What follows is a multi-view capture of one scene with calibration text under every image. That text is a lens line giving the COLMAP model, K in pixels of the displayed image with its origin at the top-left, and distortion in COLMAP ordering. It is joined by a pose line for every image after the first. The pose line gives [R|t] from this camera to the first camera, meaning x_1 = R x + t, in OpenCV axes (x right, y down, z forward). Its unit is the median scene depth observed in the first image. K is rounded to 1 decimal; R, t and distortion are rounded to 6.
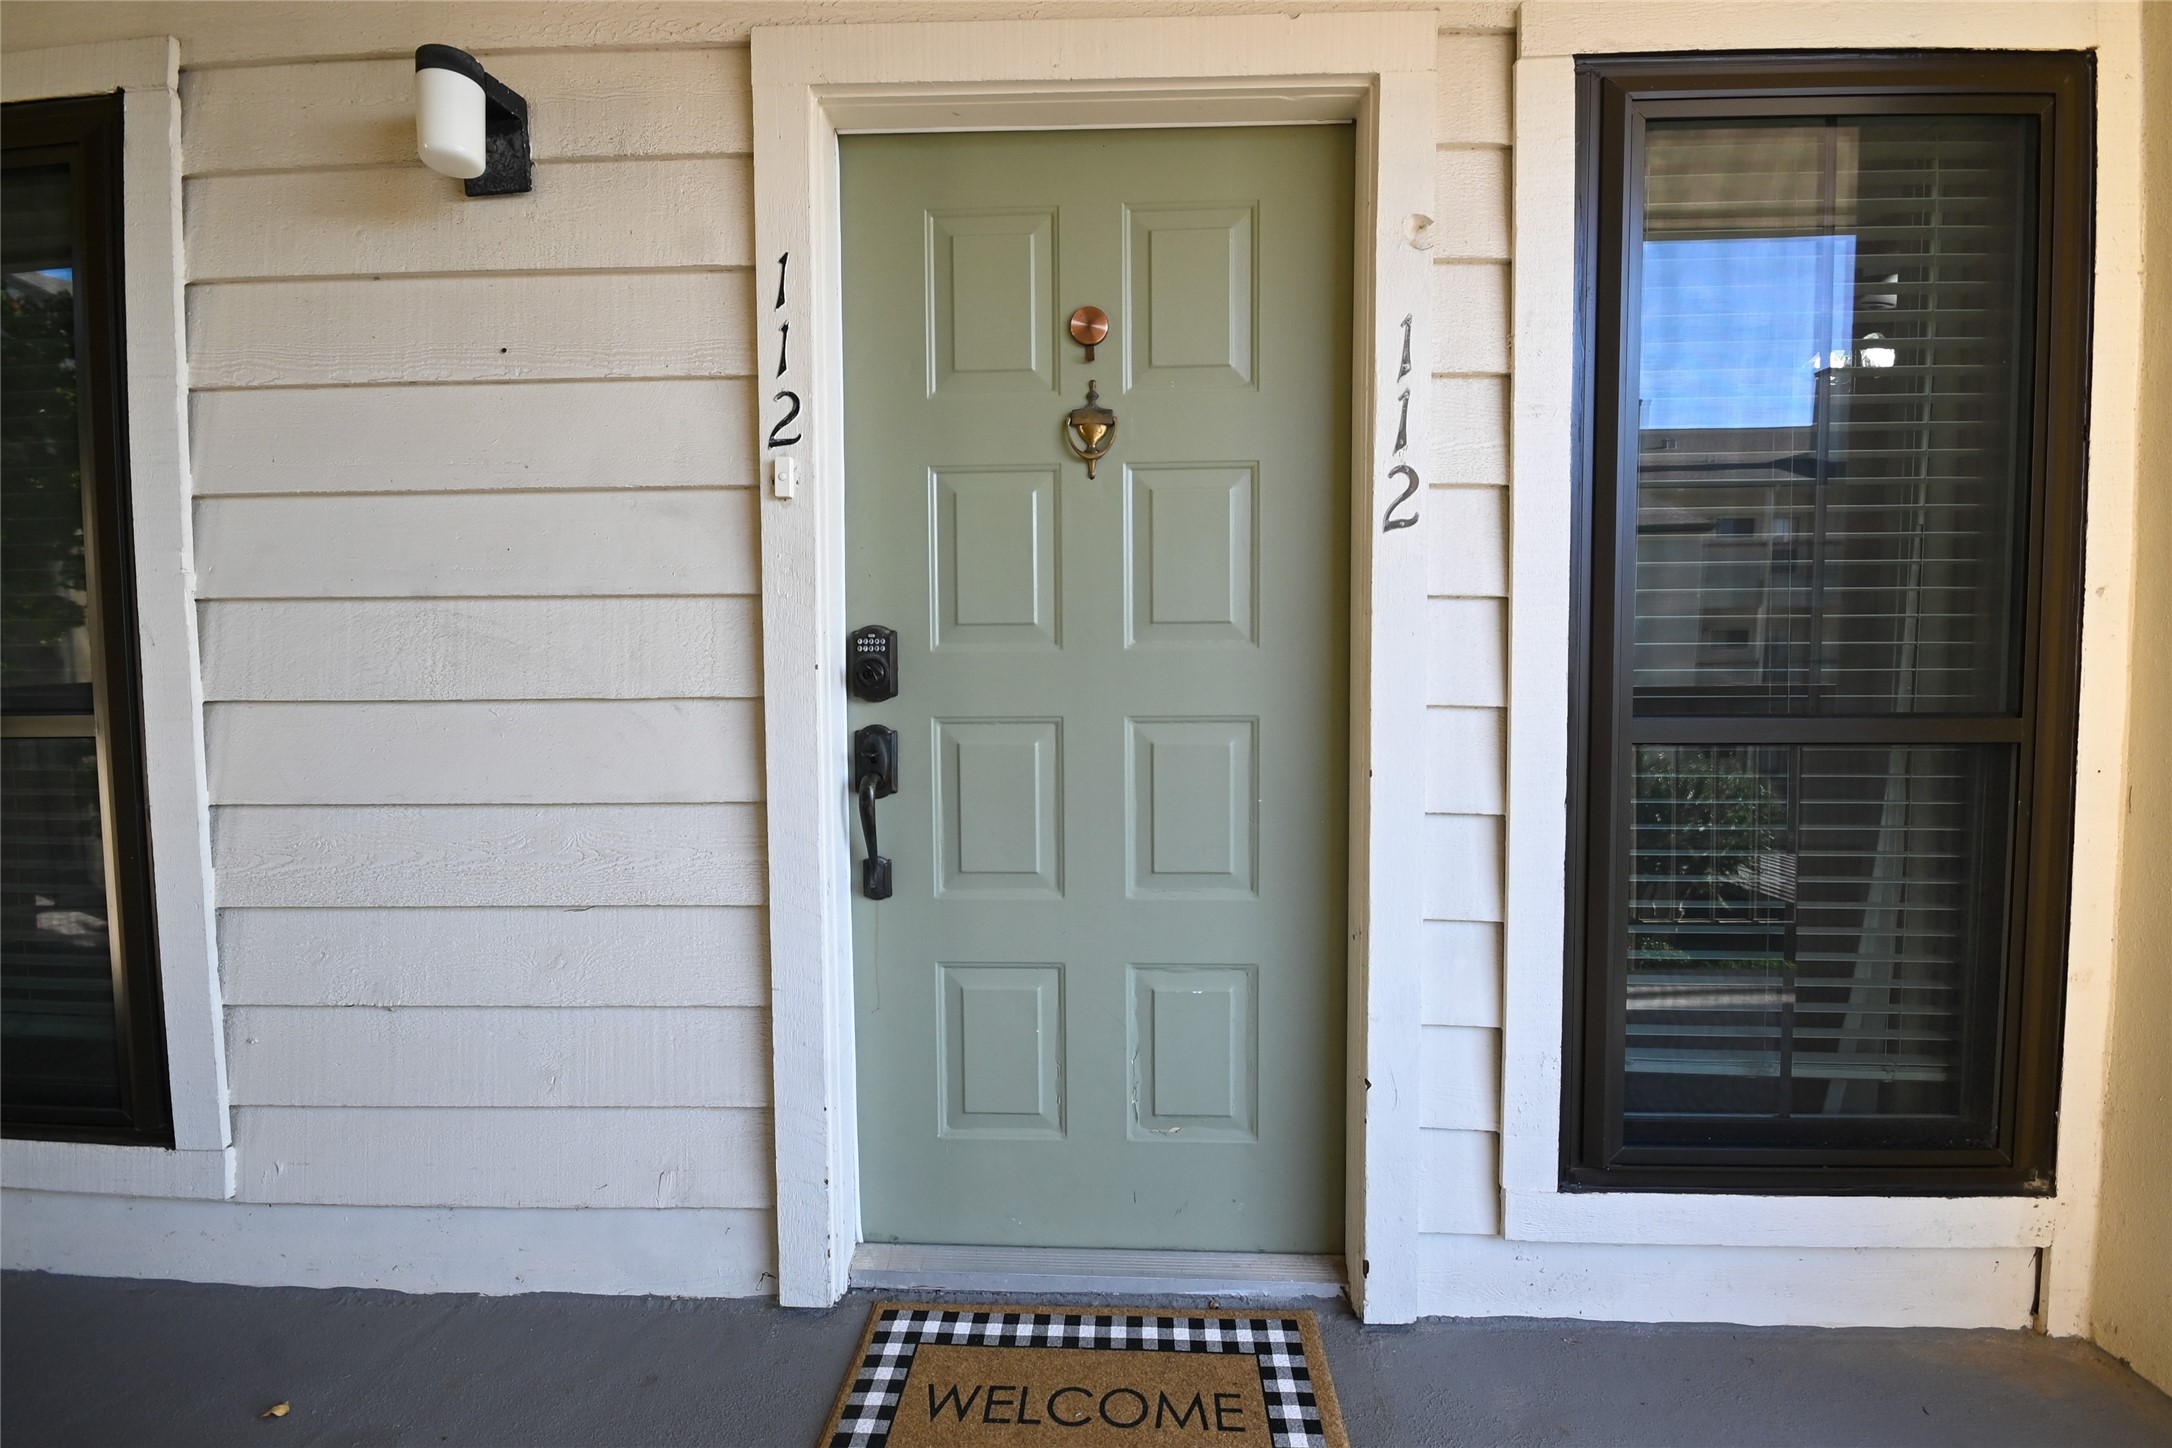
lens RADIAL K [[986.8, 0, 1083.9], [0, 986.8, 716.9], [0, 0, 1]] dist [-0.000400, -0.005565]
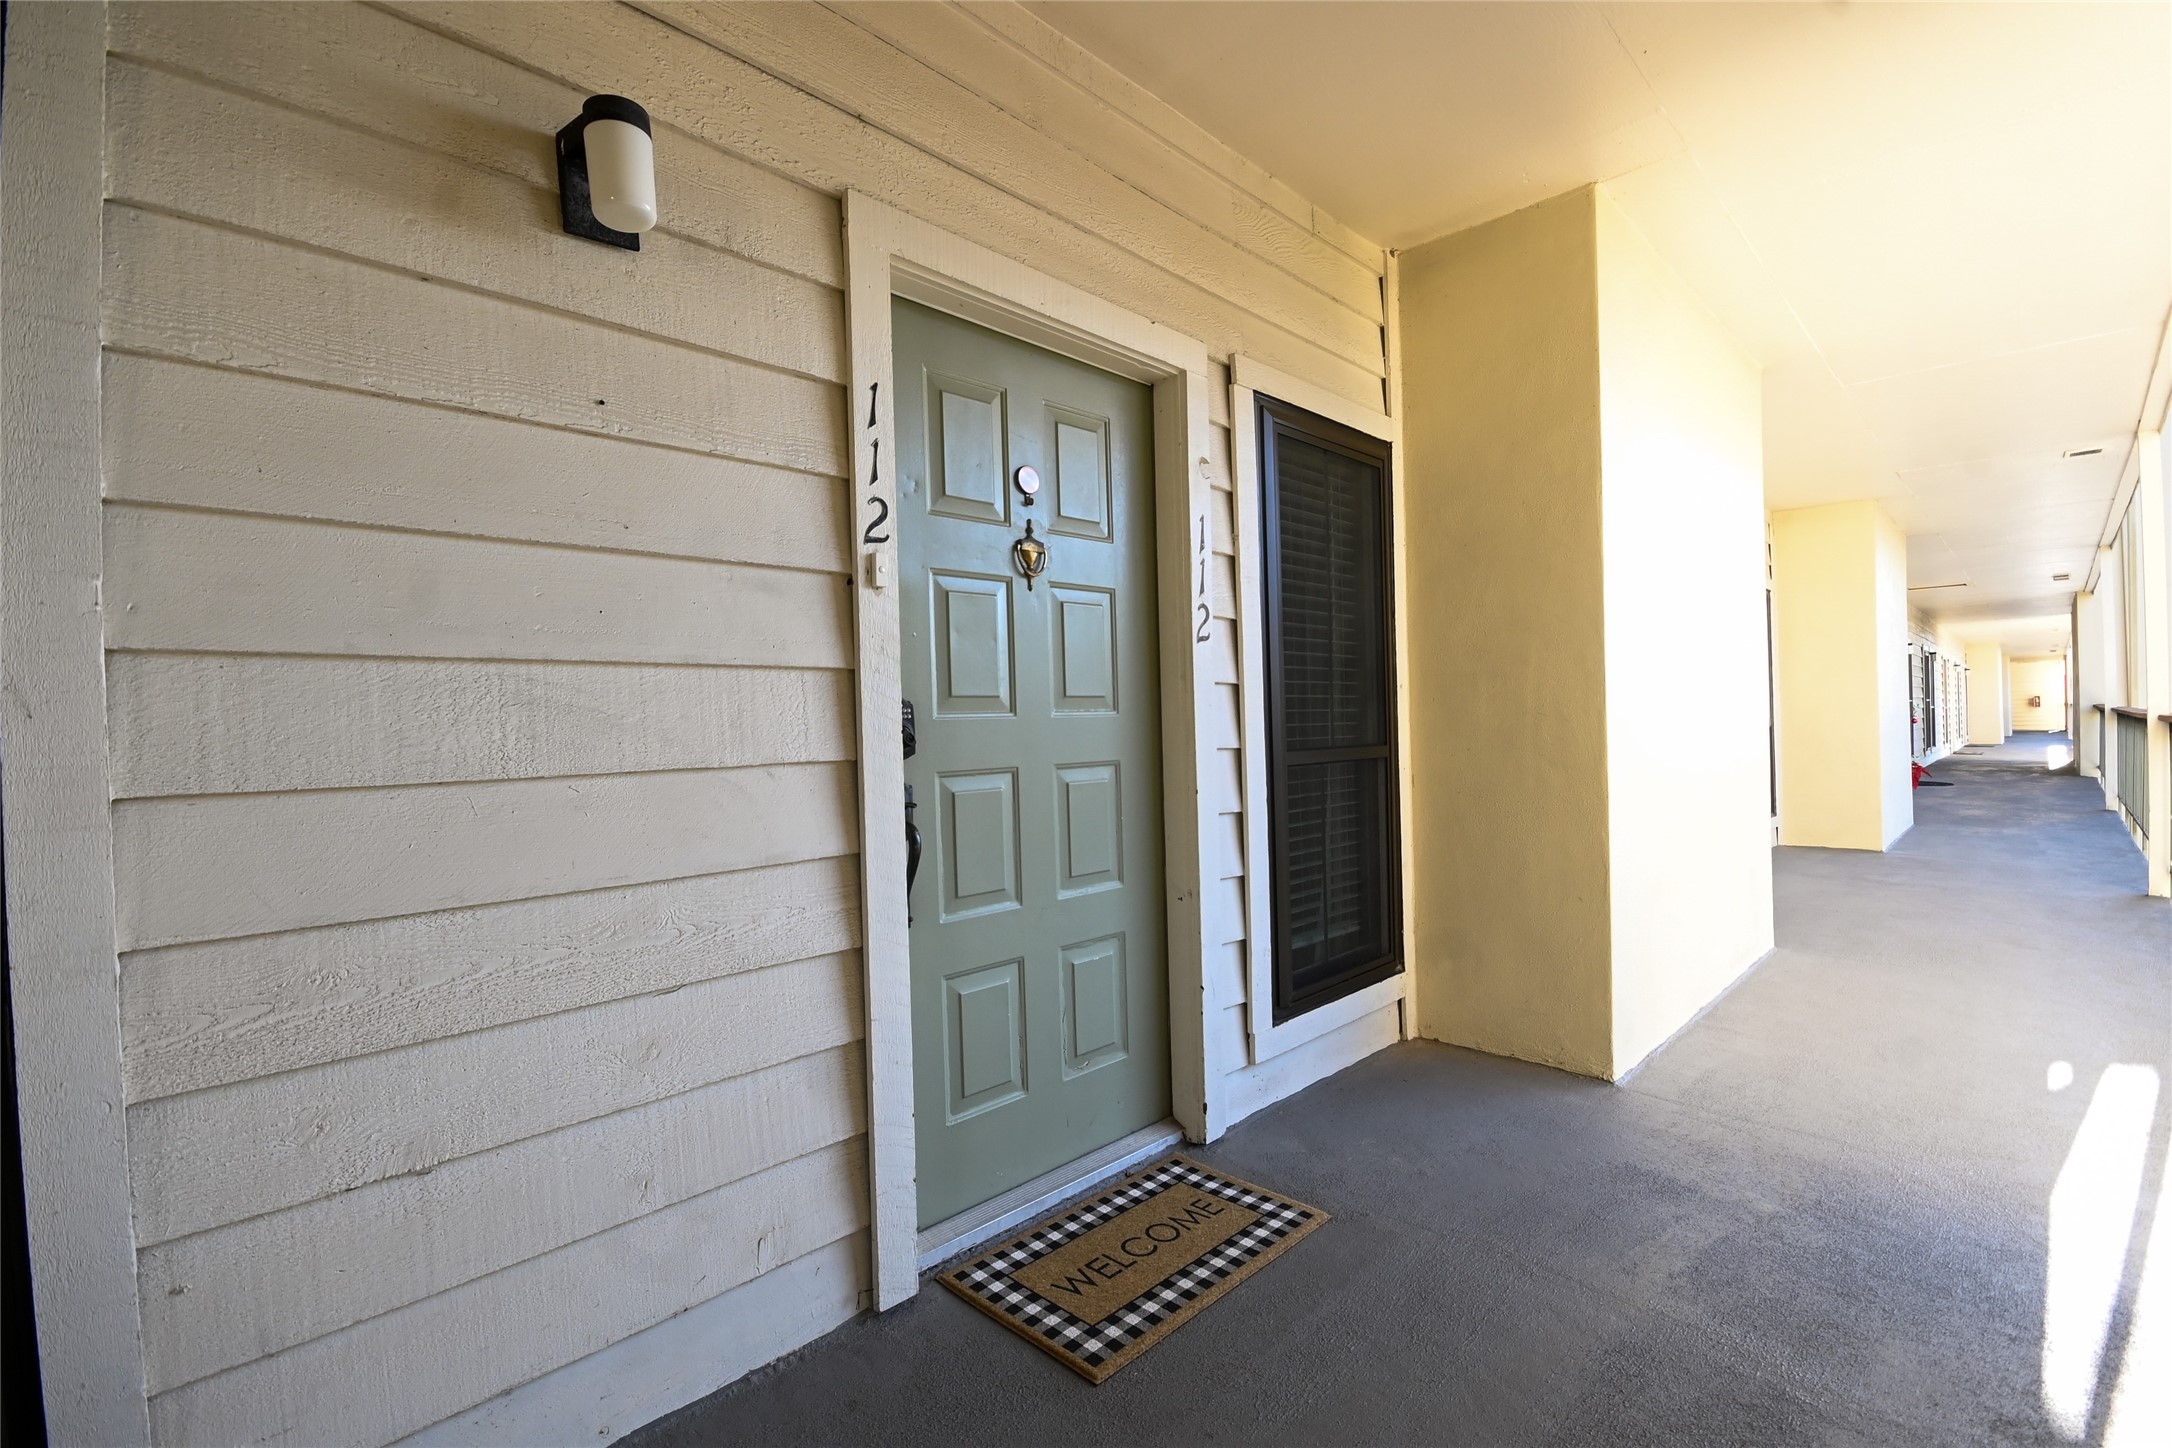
lens RADIAL K [[986.8, 0, 1103.0], [0, 986.8, 723.3], [0, 0, 1]] dist [-0.000400, -0.005565]
pose [[0.661562, -0.011588, 0.749801, -0.974396], [0.061448, 0.997356, -0.038802, -0.000214], [-0.747369, 0.071744, 0.660525, 0.040971]]
